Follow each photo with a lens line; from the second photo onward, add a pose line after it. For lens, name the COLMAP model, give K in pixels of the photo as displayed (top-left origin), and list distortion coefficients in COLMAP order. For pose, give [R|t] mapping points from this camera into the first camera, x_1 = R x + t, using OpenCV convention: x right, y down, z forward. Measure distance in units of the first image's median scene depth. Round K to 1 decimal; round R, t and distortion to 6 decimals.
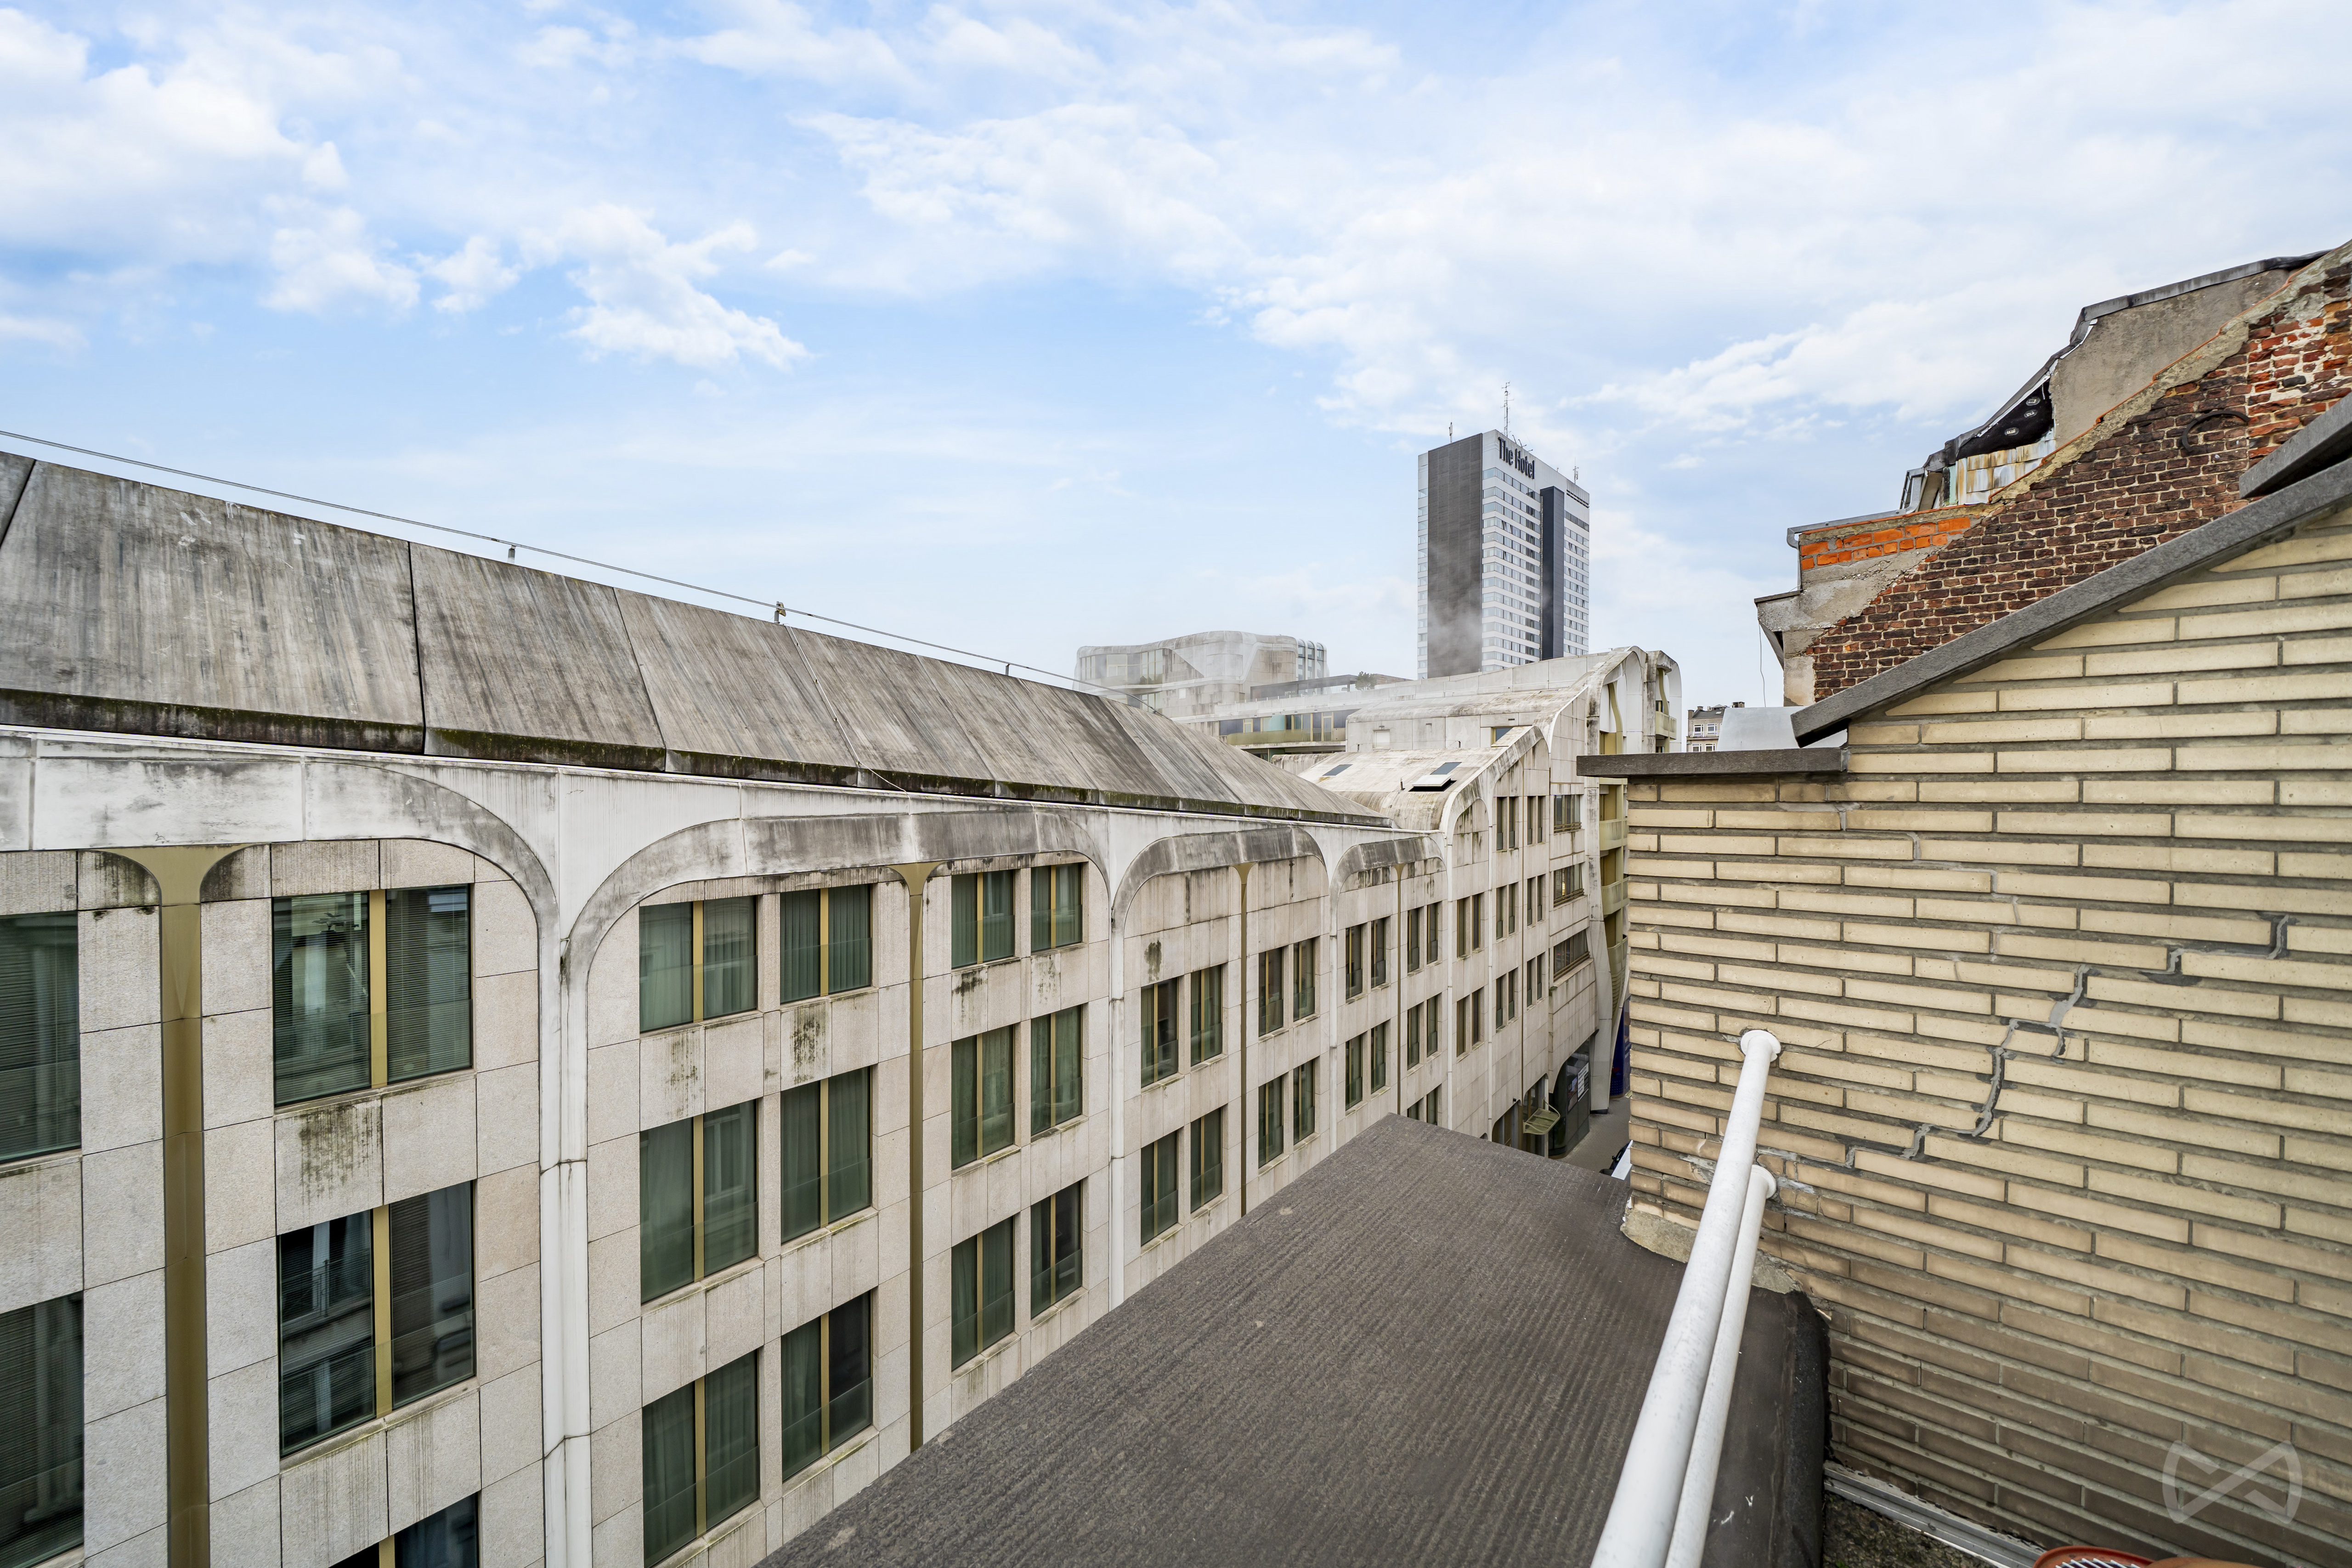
lens RADIAL K [[787.2, 0, 1187.7], [0, 787.2, 798.1], [0, 0, 1]] dist [-0.004383, -0.001325]
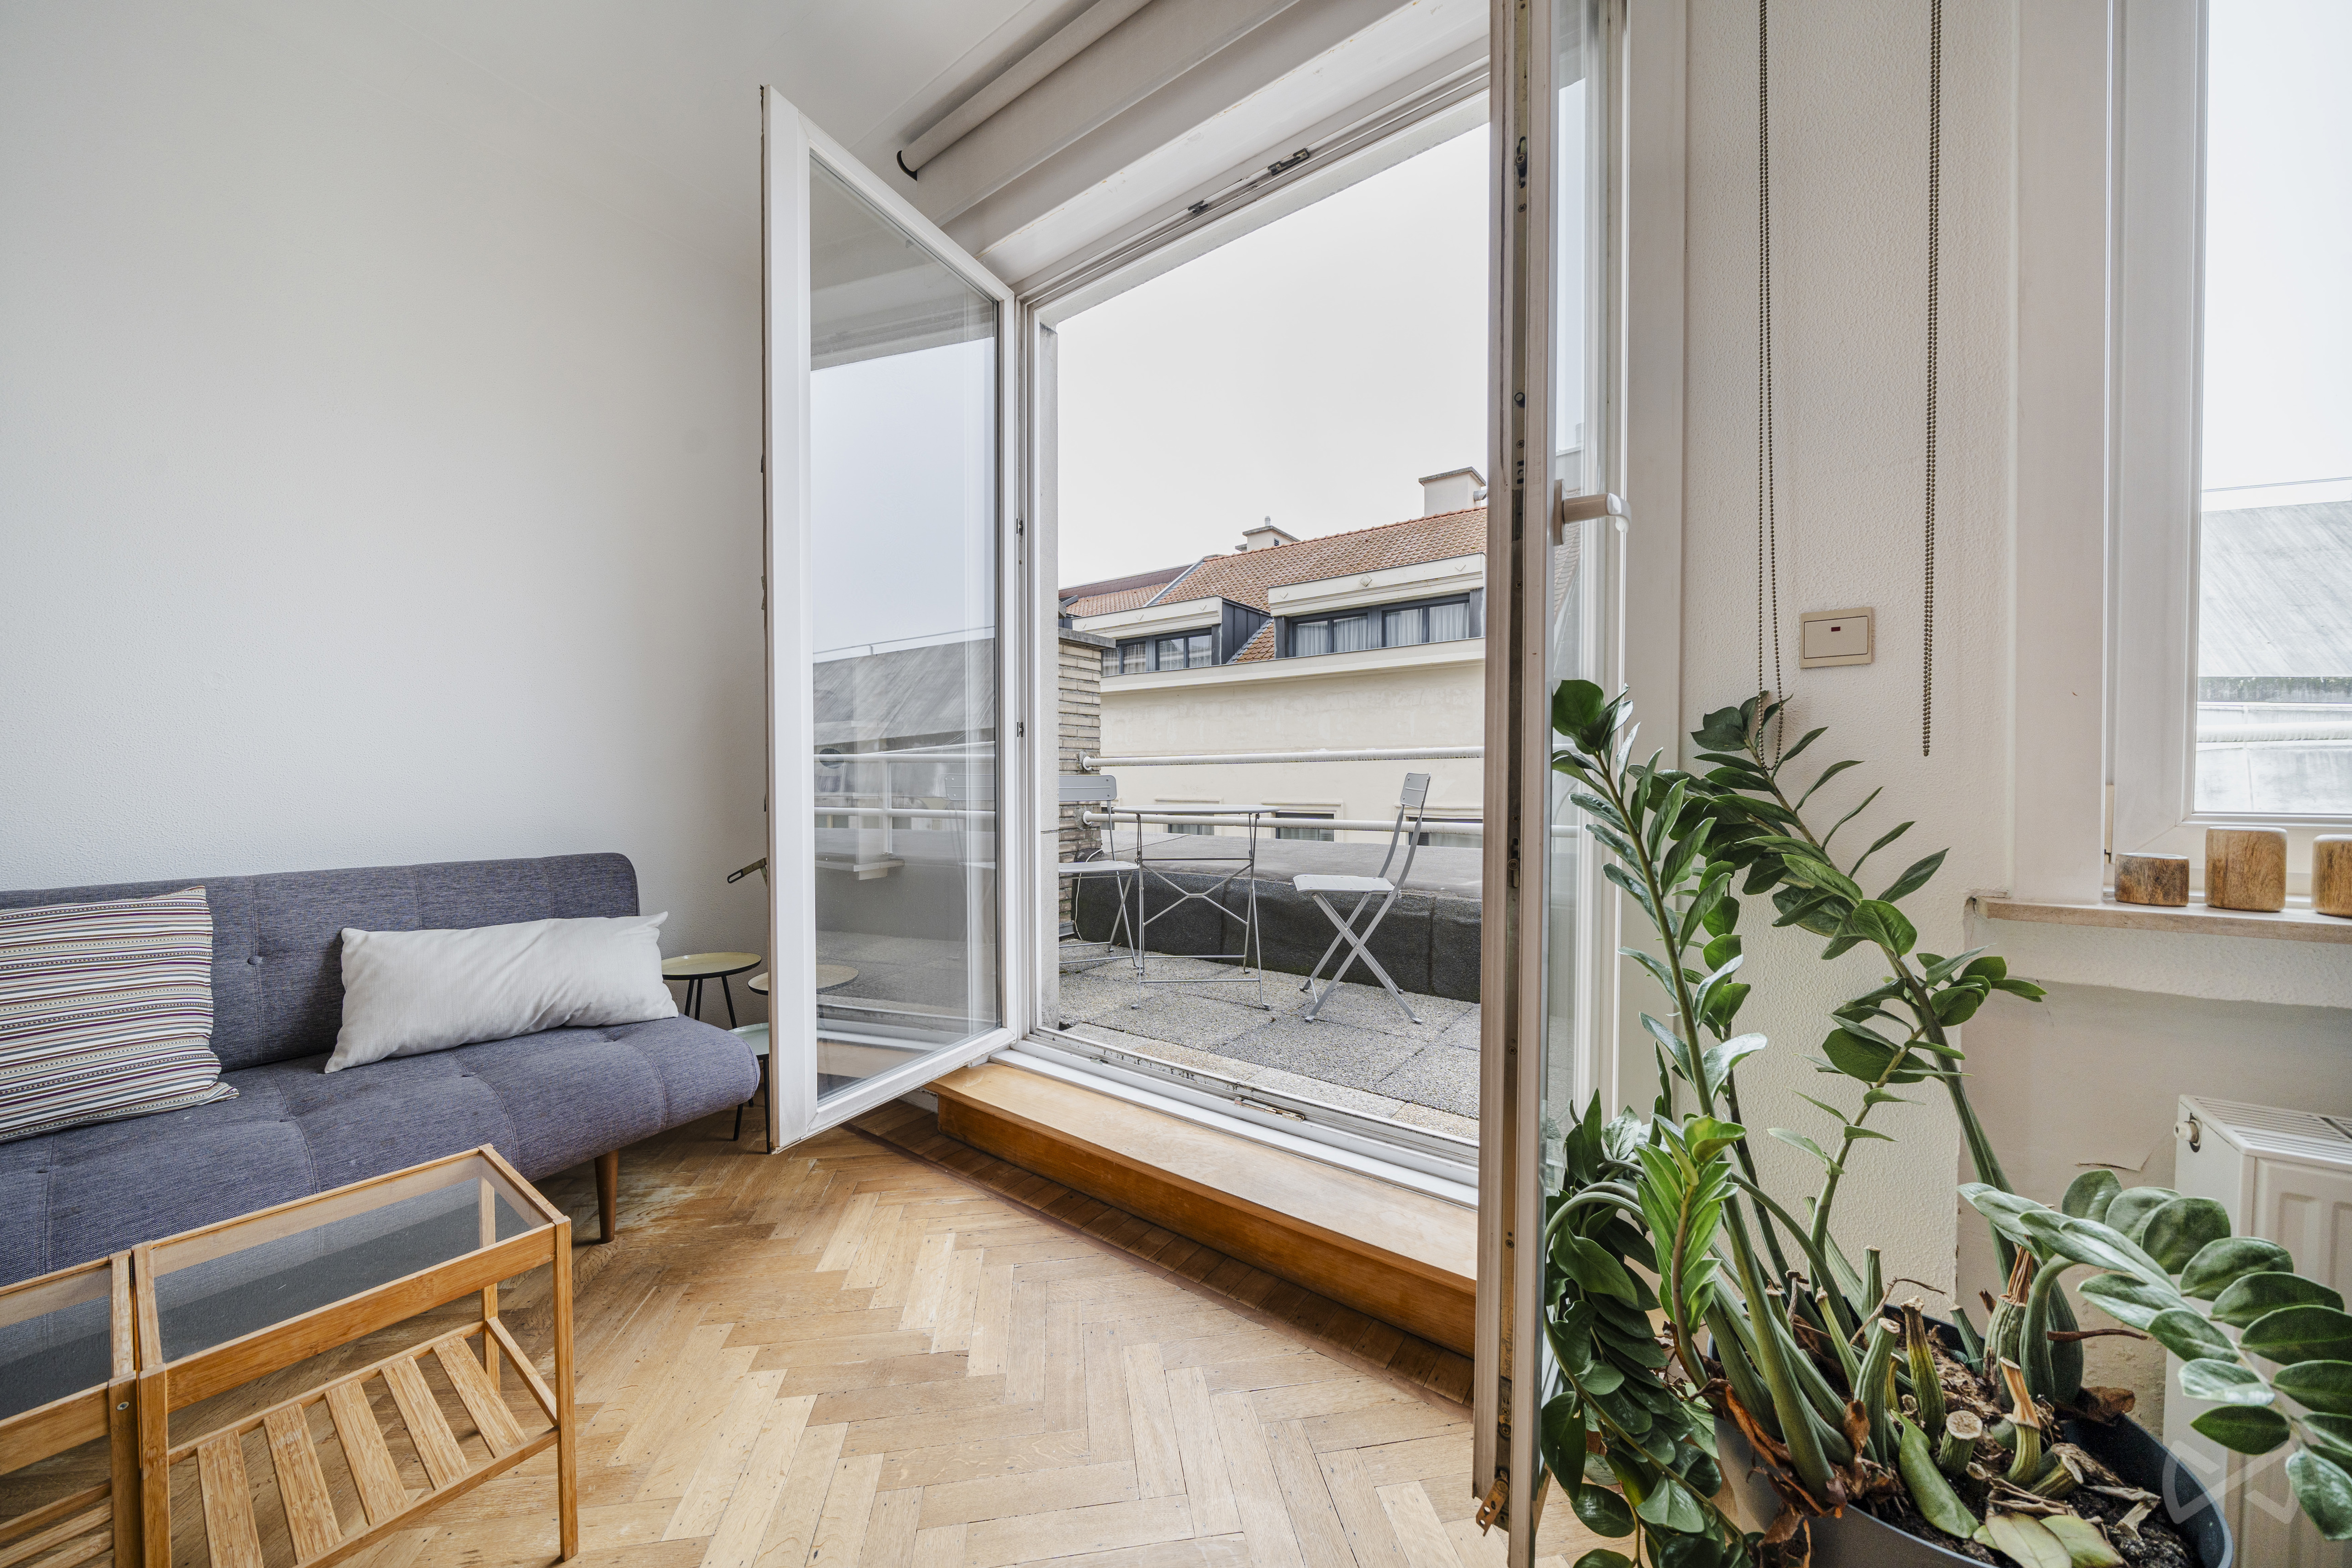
lens RADIAL K [[787.2, 0, 1172.9], [0, 787.2, 792.6], [0, 0, 1]] dist [-0.004383, -0.001325]
pose [[0.057992, 0.022234, -0.998069, 0.256021], [-0.013572, 0.999677, 0.021481, 0.090830], [0.998225, 0.012300, 0.058275, -0.260152]]
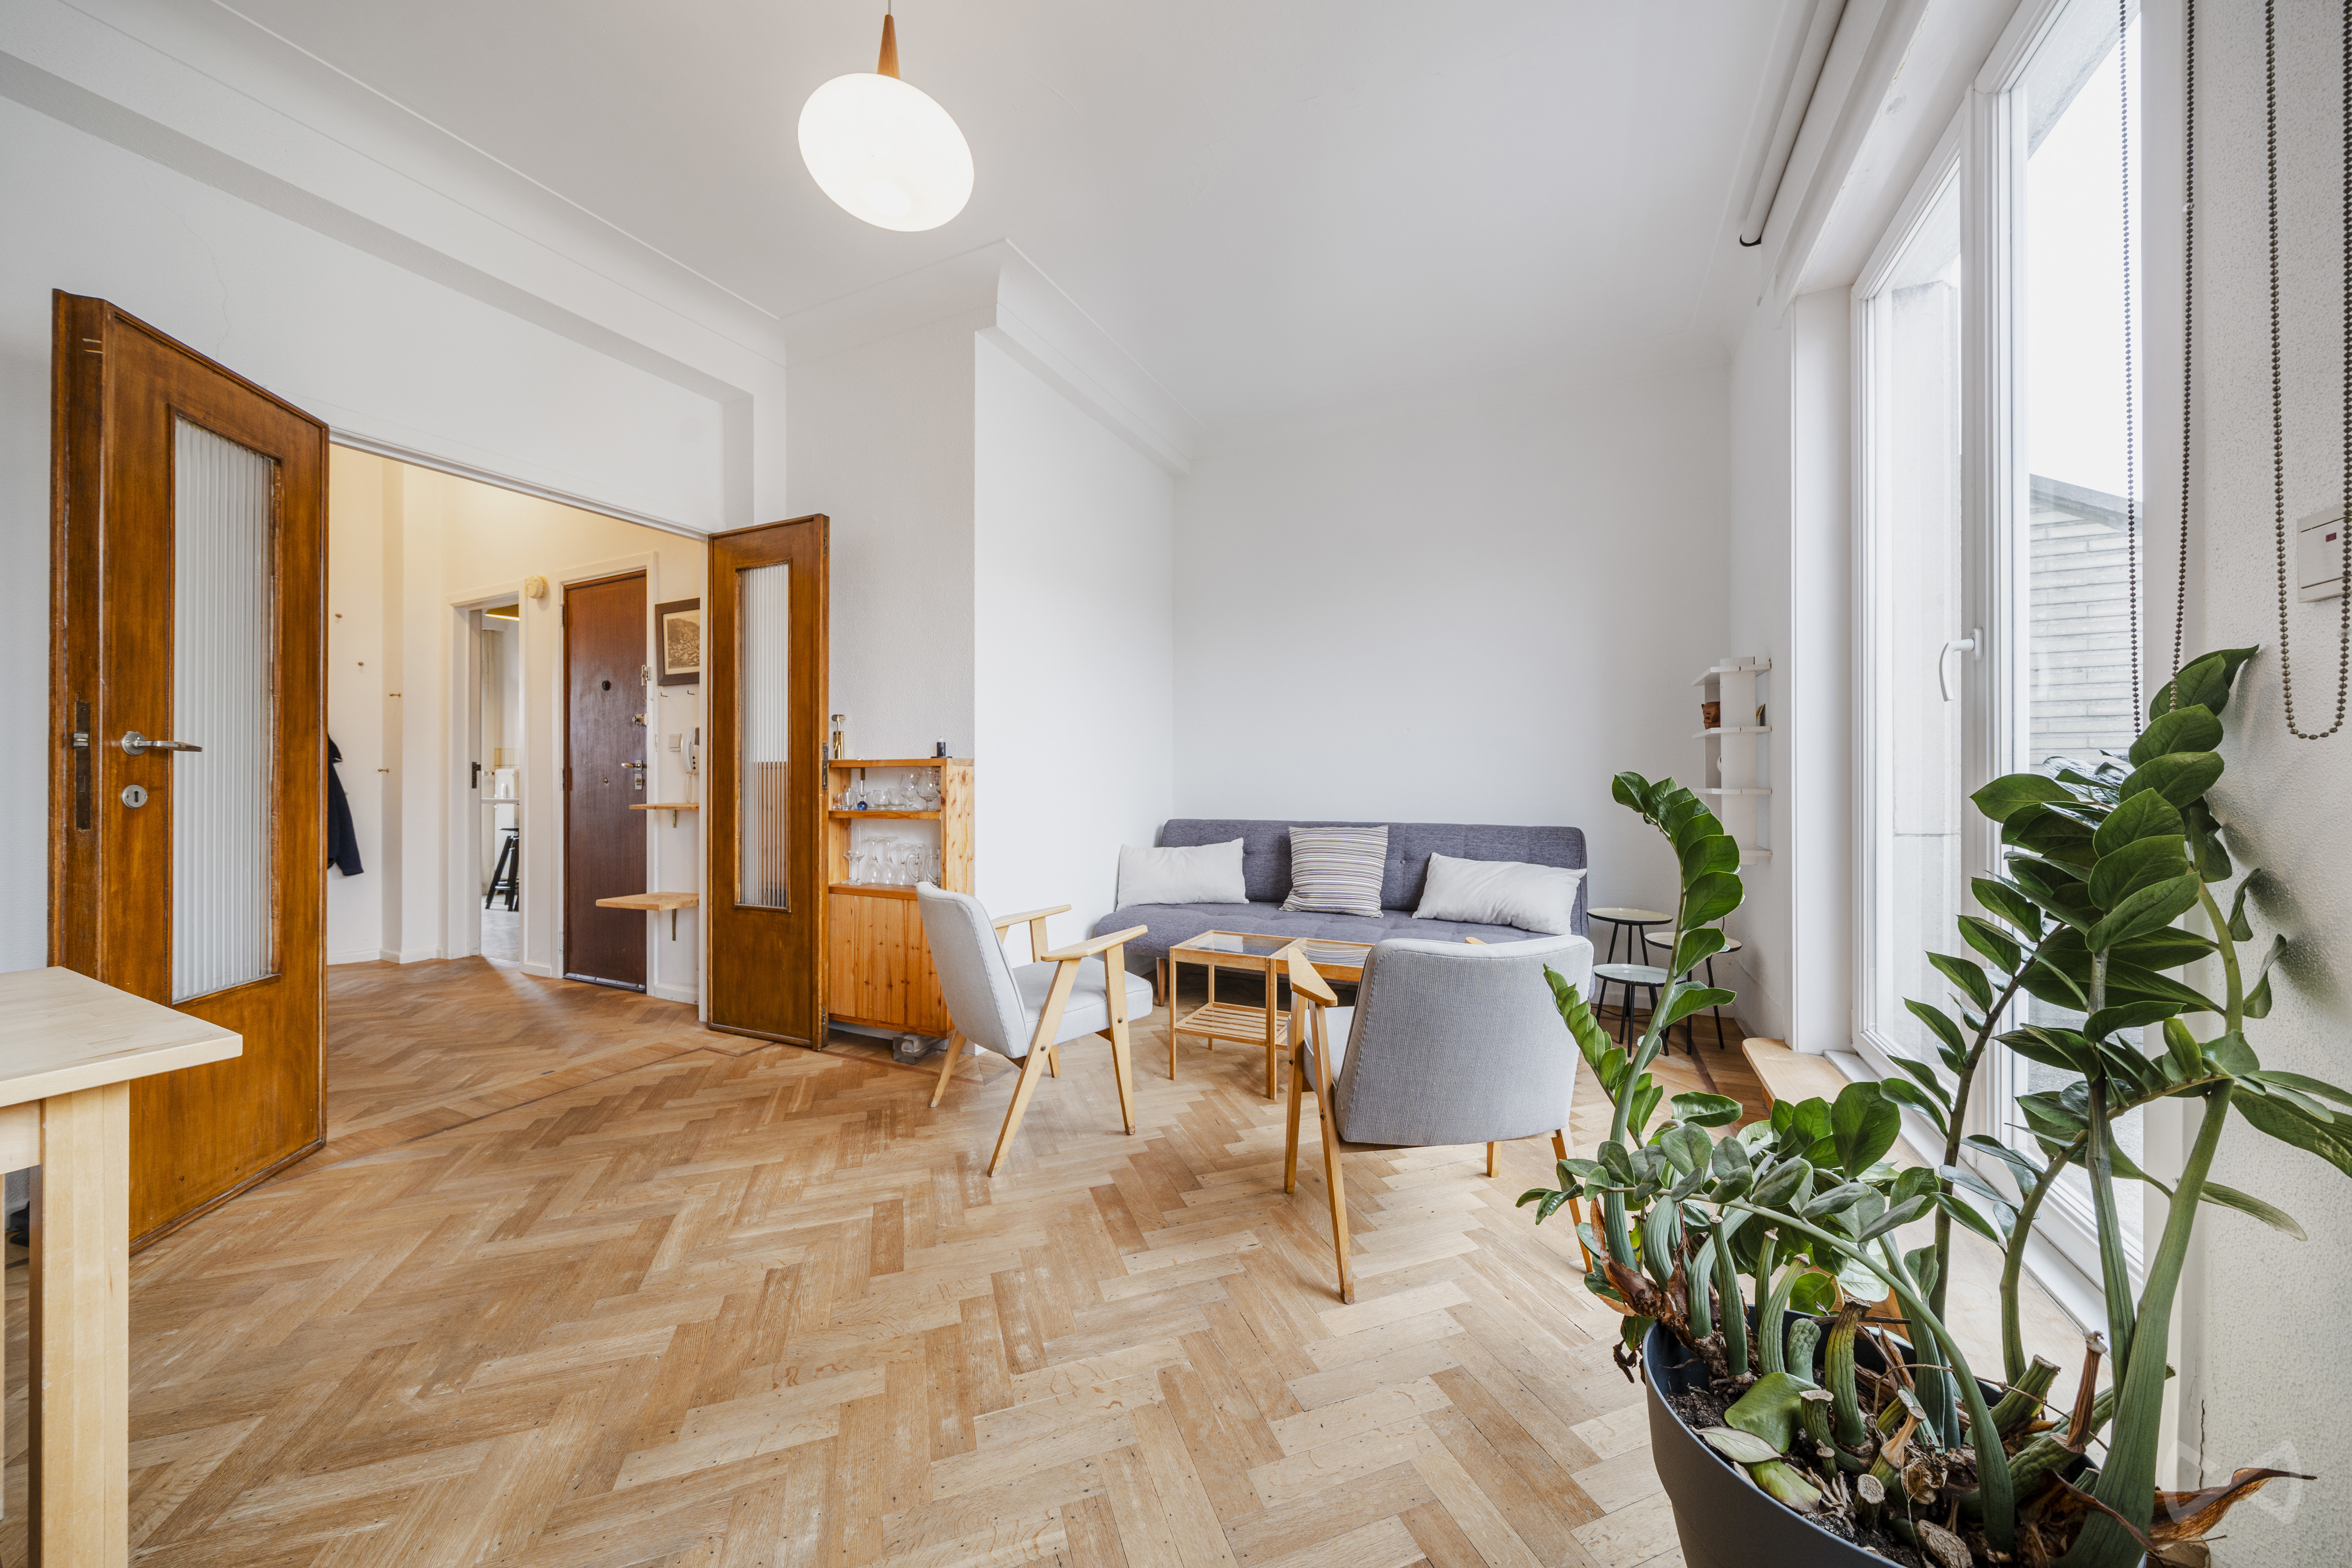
lens RADIAL K [[787.2, 0, 1178.9], [0, 787.2, 769.9], [0, 0, 1]] dist [-0.004383, -0.001325]
pose [[-0.968793, 0.005621, -0.247808, 0.271901], [0.004746, 0.999980, 0.004126, 0.087901], [0.247827, 0.002821, -0.968800, -0.089967]]
